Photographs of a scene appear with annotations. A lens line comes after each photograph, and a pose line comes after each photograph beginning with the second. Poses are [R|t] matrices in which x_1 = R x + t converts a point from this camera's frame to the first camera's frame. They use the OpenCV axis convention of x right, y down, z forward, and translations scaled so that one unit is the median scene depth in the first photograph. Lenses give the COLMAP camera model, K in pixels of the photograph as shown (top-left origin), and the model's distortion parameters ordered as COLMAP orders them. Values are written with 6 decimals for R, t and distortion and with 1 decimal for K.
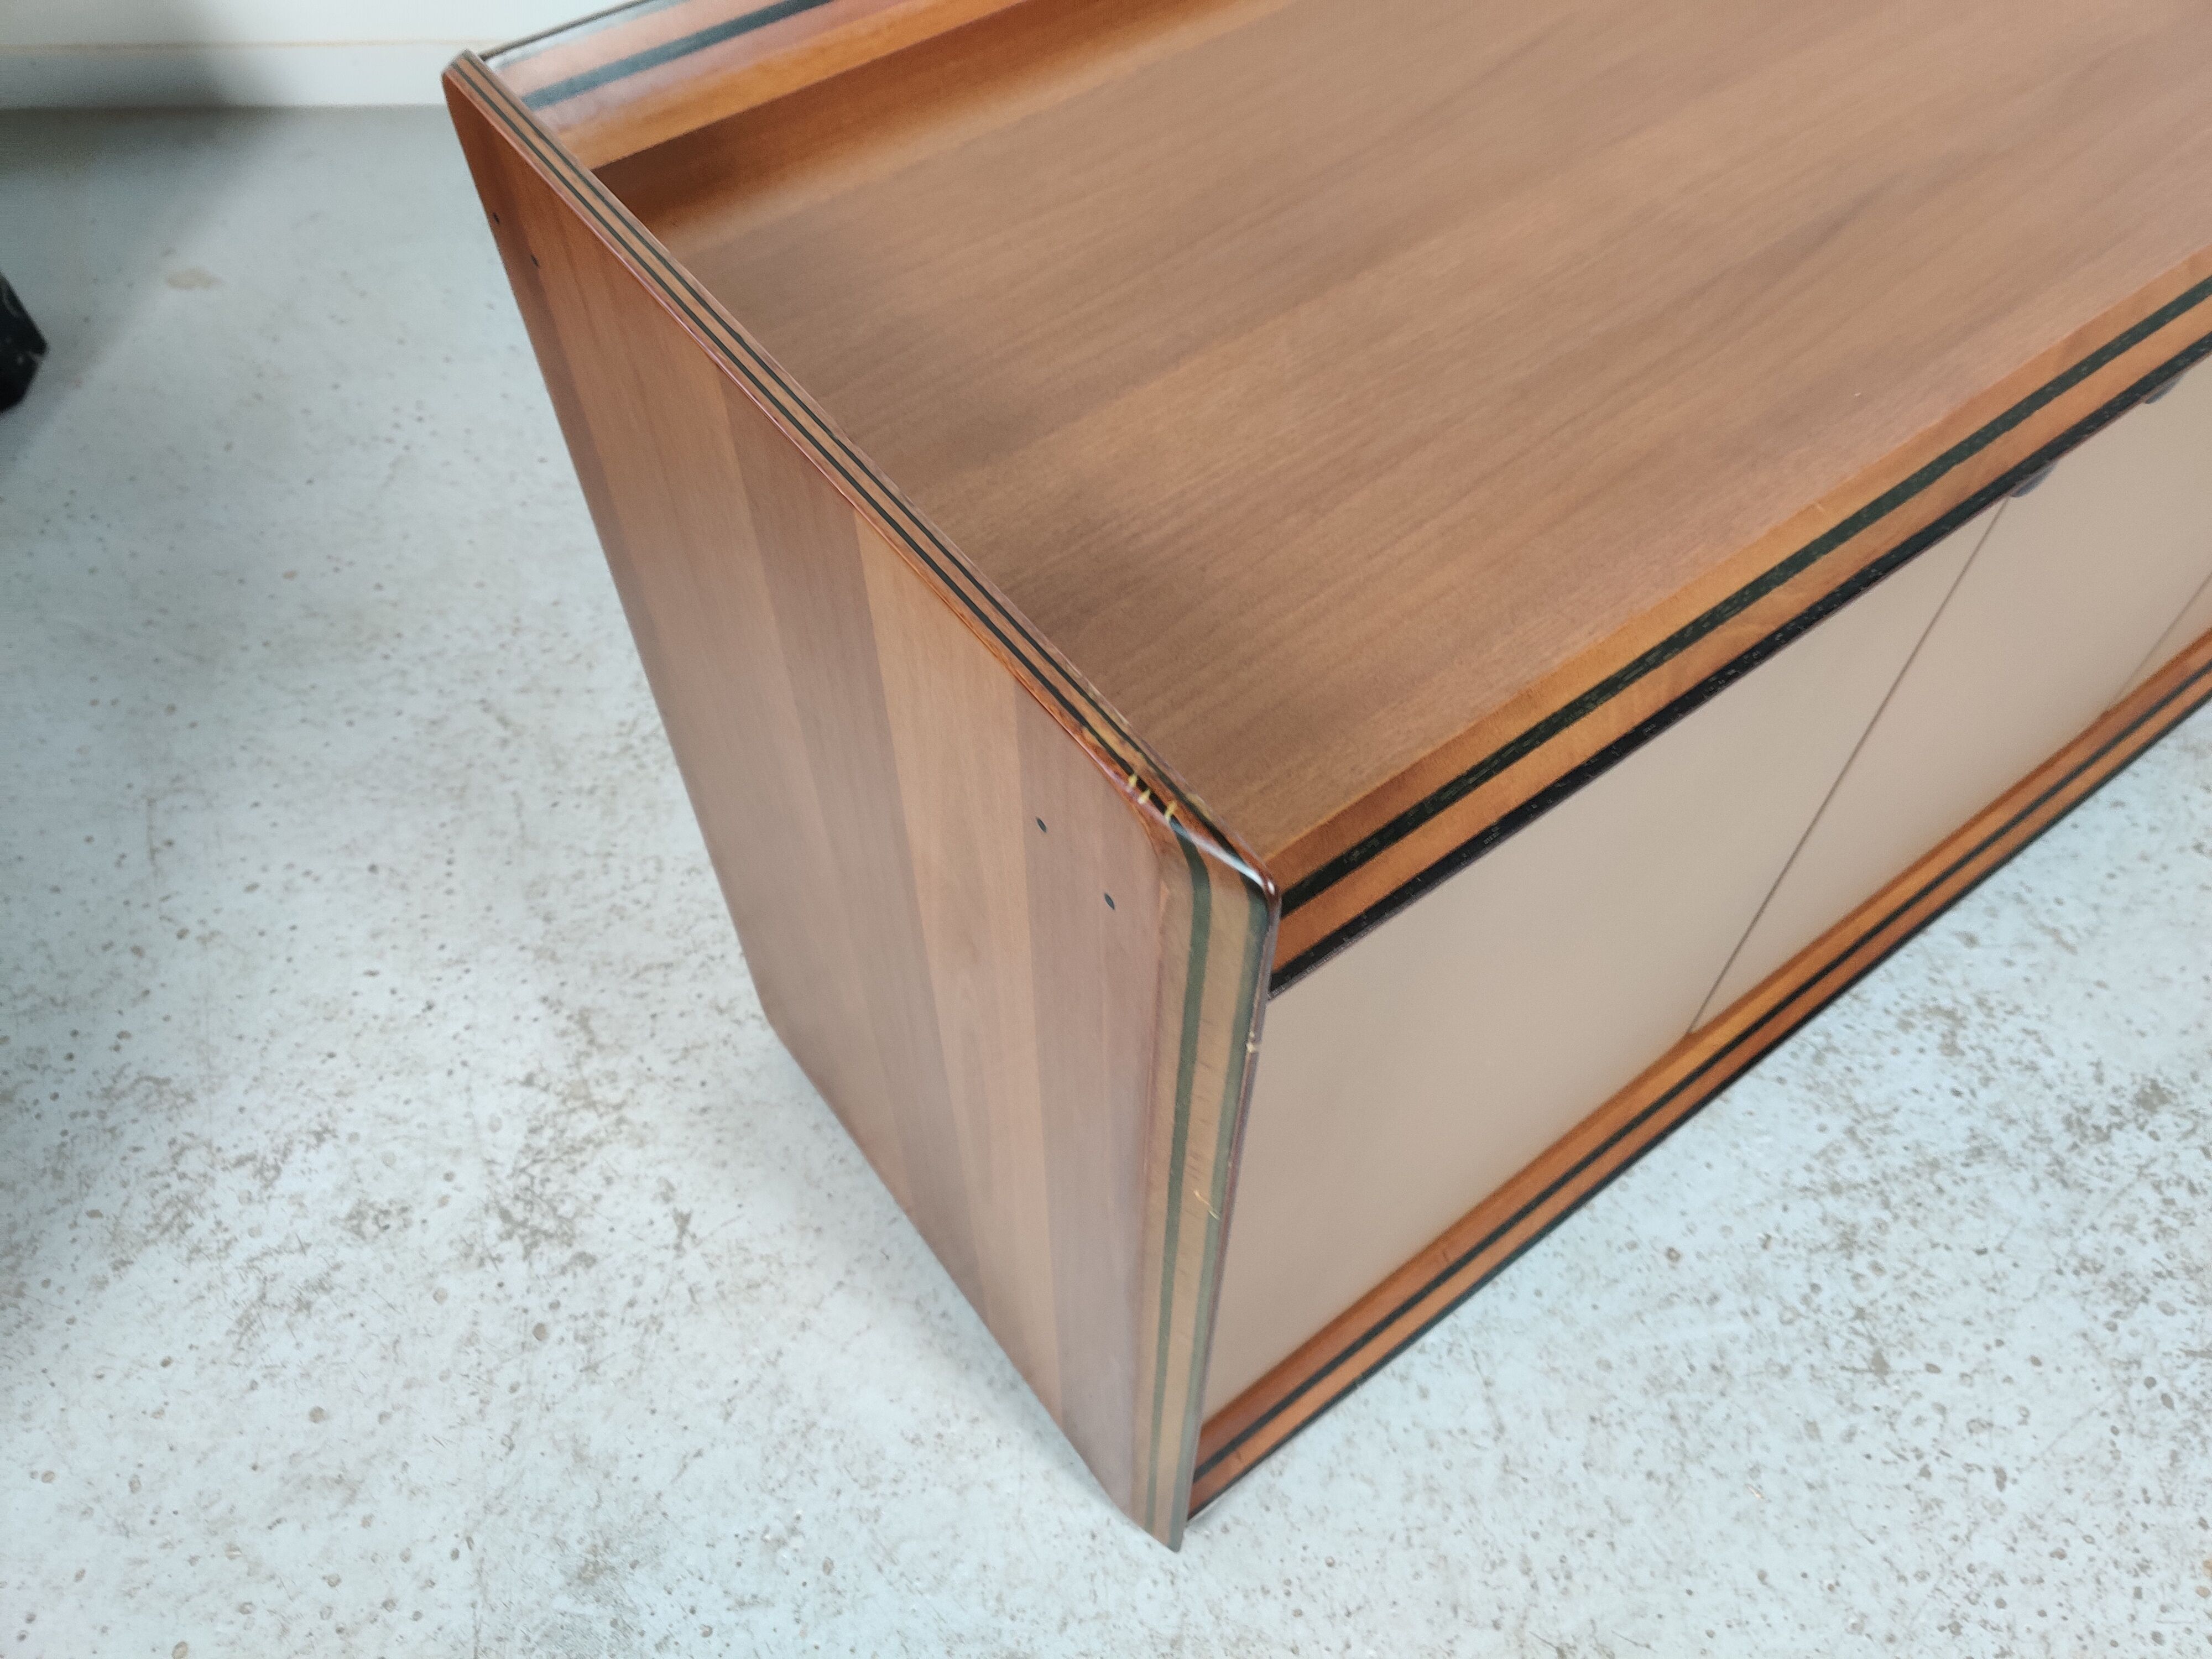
lens RADIAL K [[1672.2, 0, 1122.9], [0, 1672.2, 825.9], [0, 0, 1]] dist [0.052053, -0.042214]
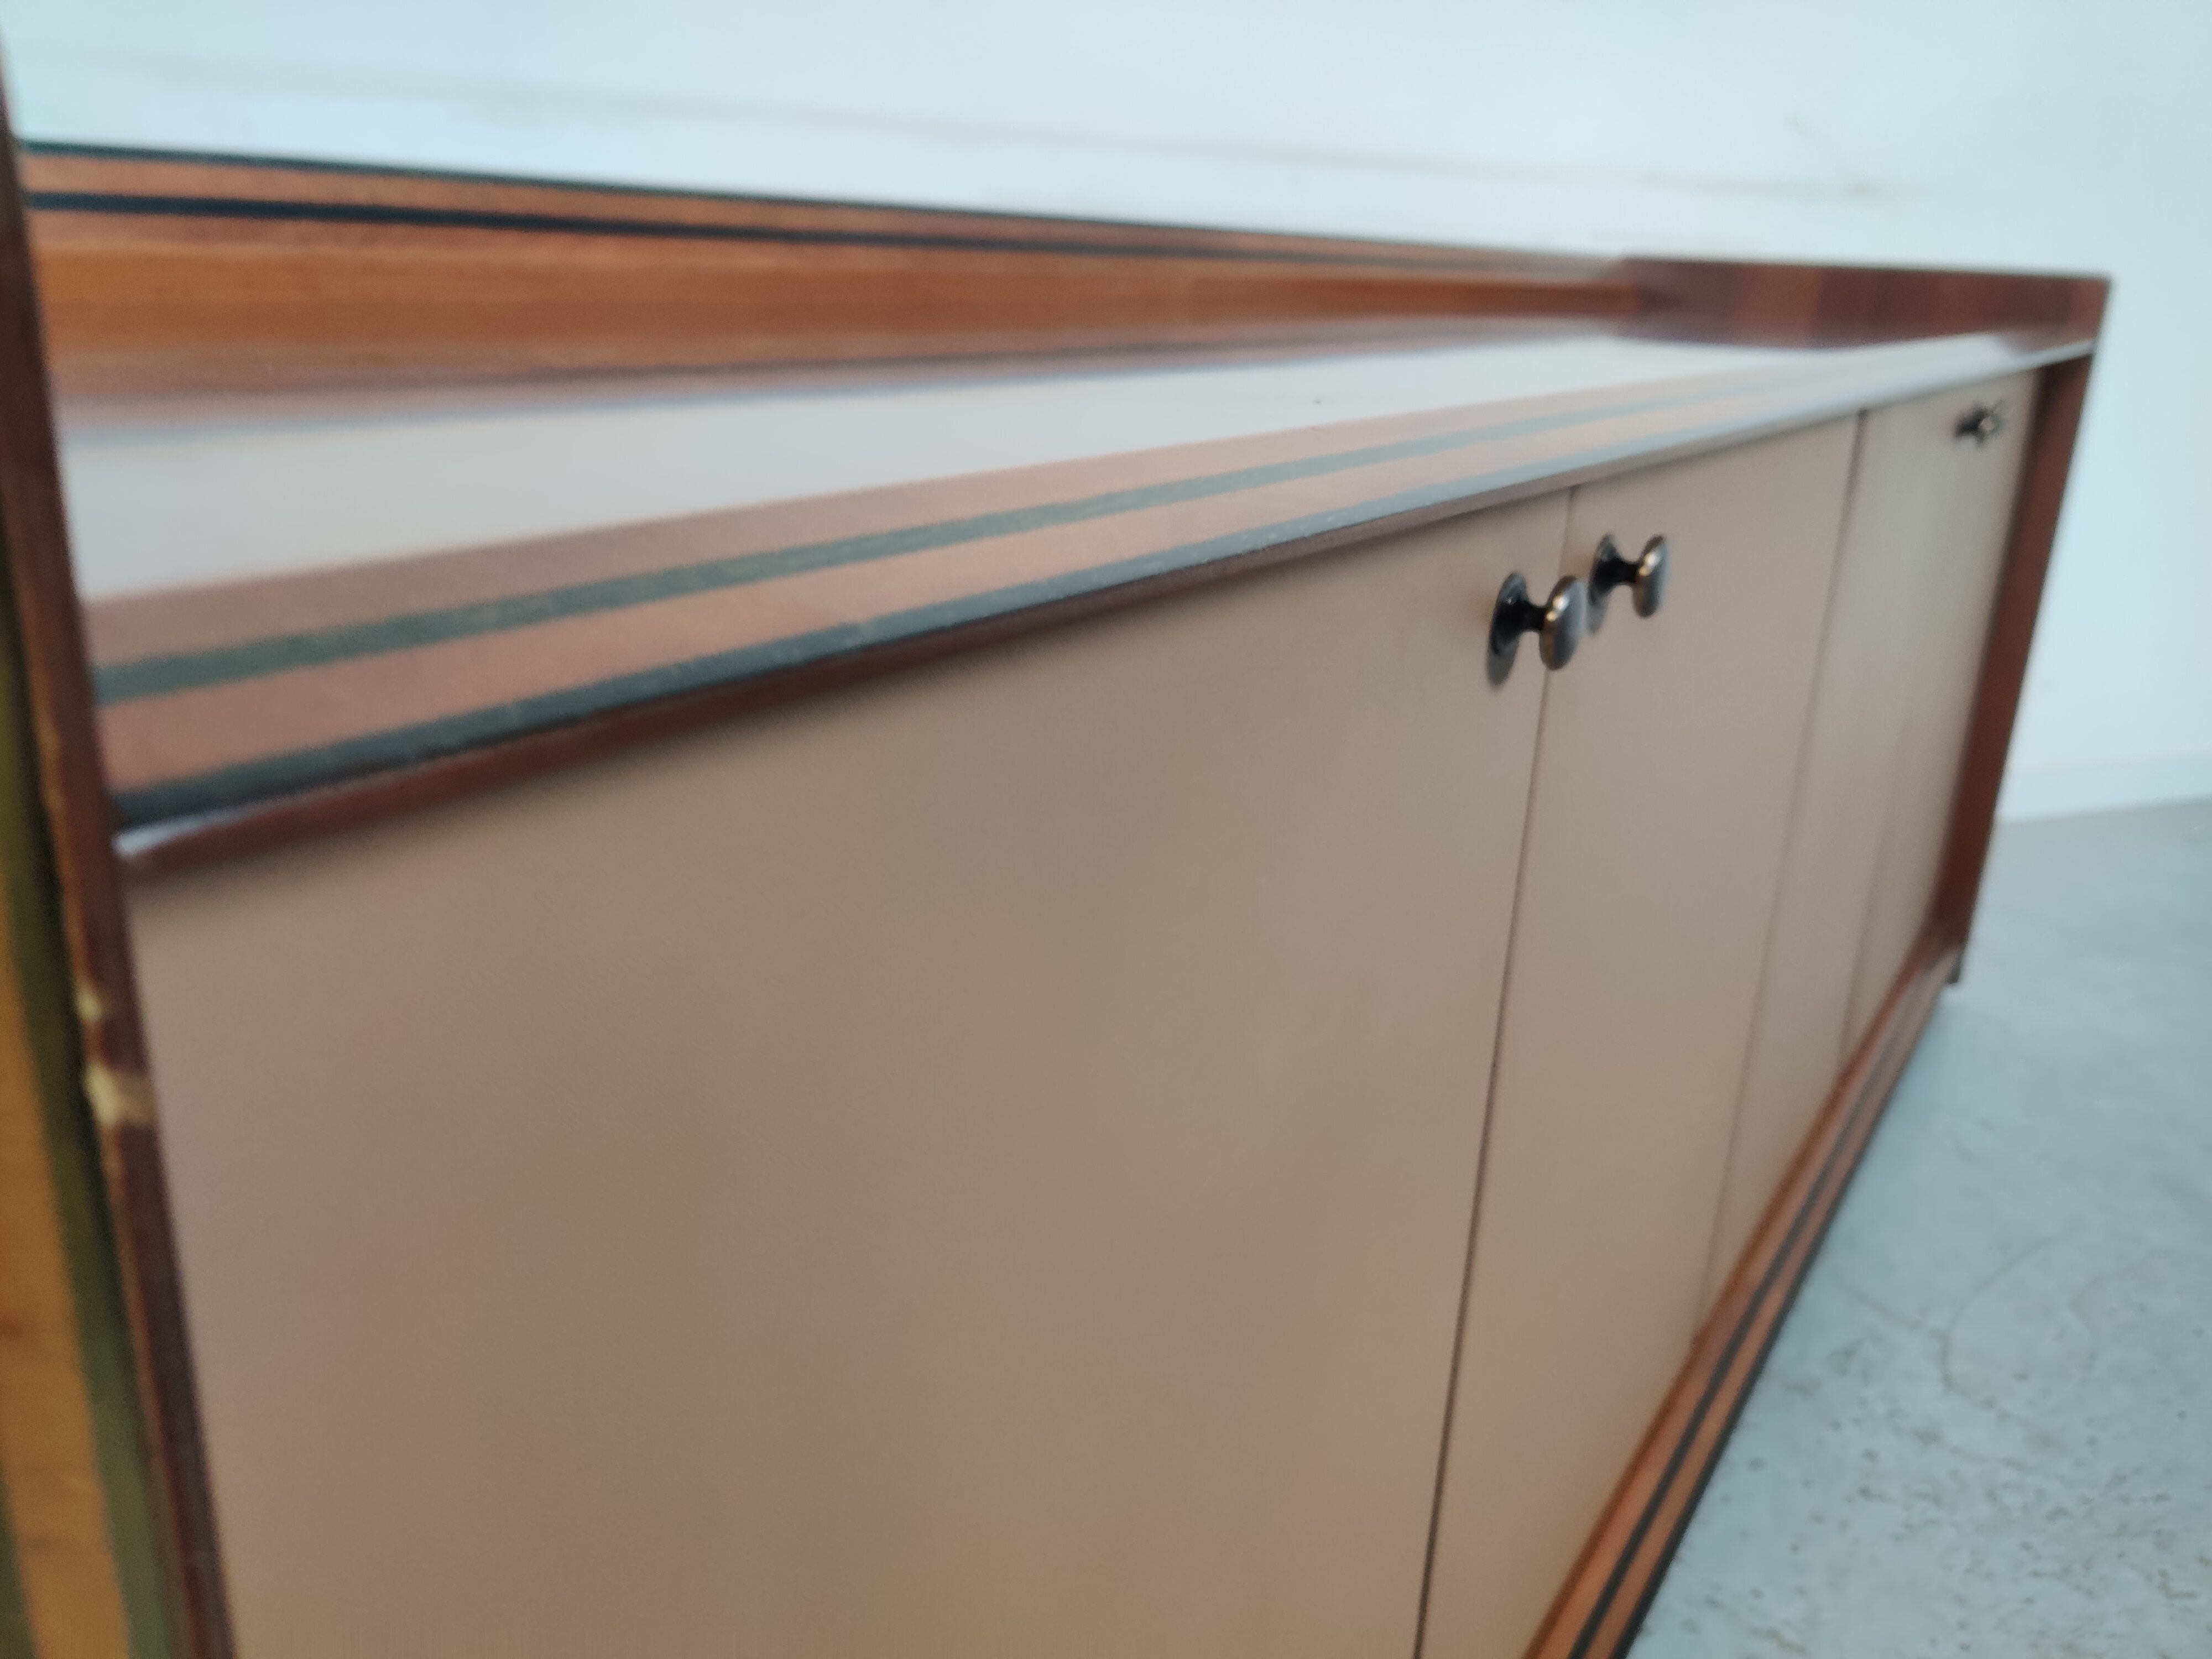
lens RADIAL K [[1672.2, 0, 1102.4], [0, 1672.2, 834.3], [0, 0, 1]] dist [0.052053, -0.042214]
pose [[0.944501, -0.070154, 0.320929, 0.060357], [0.241964, 0.809339, -0.535185, 0.119953], [-0.222195, 0.583137, 0.781397, 0.305404]]
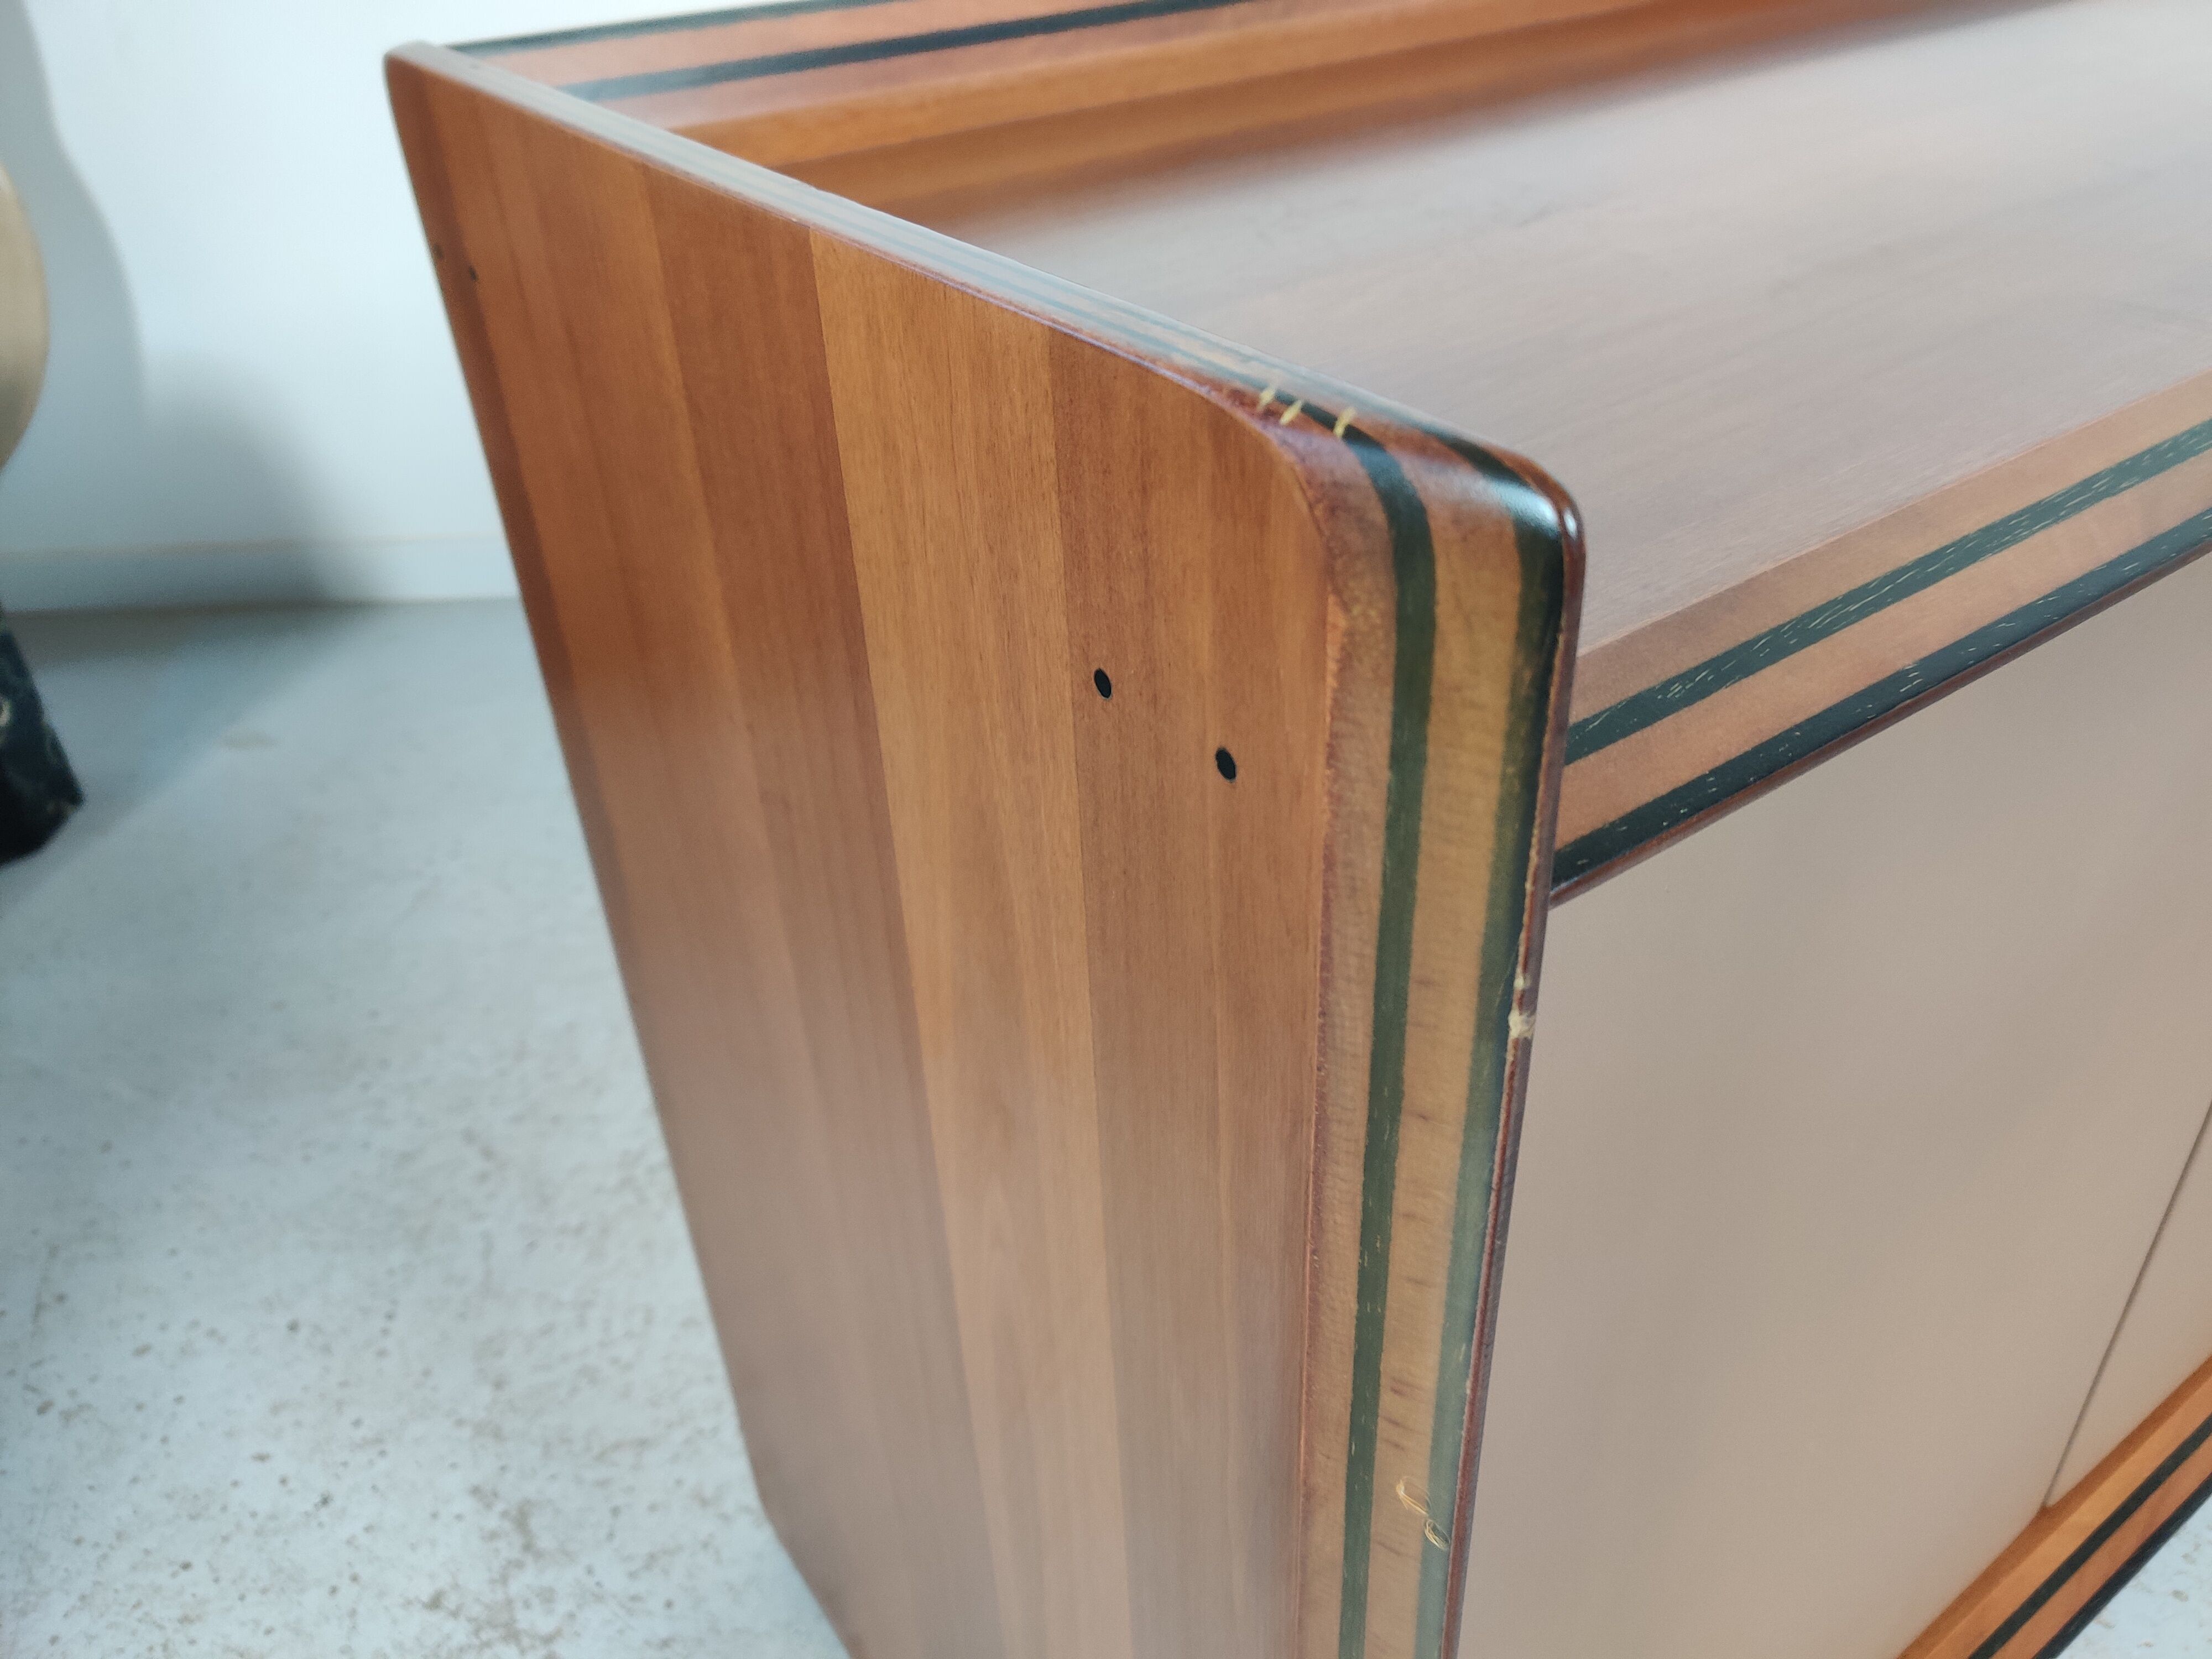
lens RADIAL K [[1672.2, 0, 1126.1], [0, 1672.2, 824.8], [0, 0, 1]] dist [0.052053, -0.042214]
pose [[0.998518, -0.024952, -0.048369, -0.006252], [0.005865, 0.932872, -0.360159, 0.108632], [0.054109, 0.359342, 0.931636, 0.211964]]
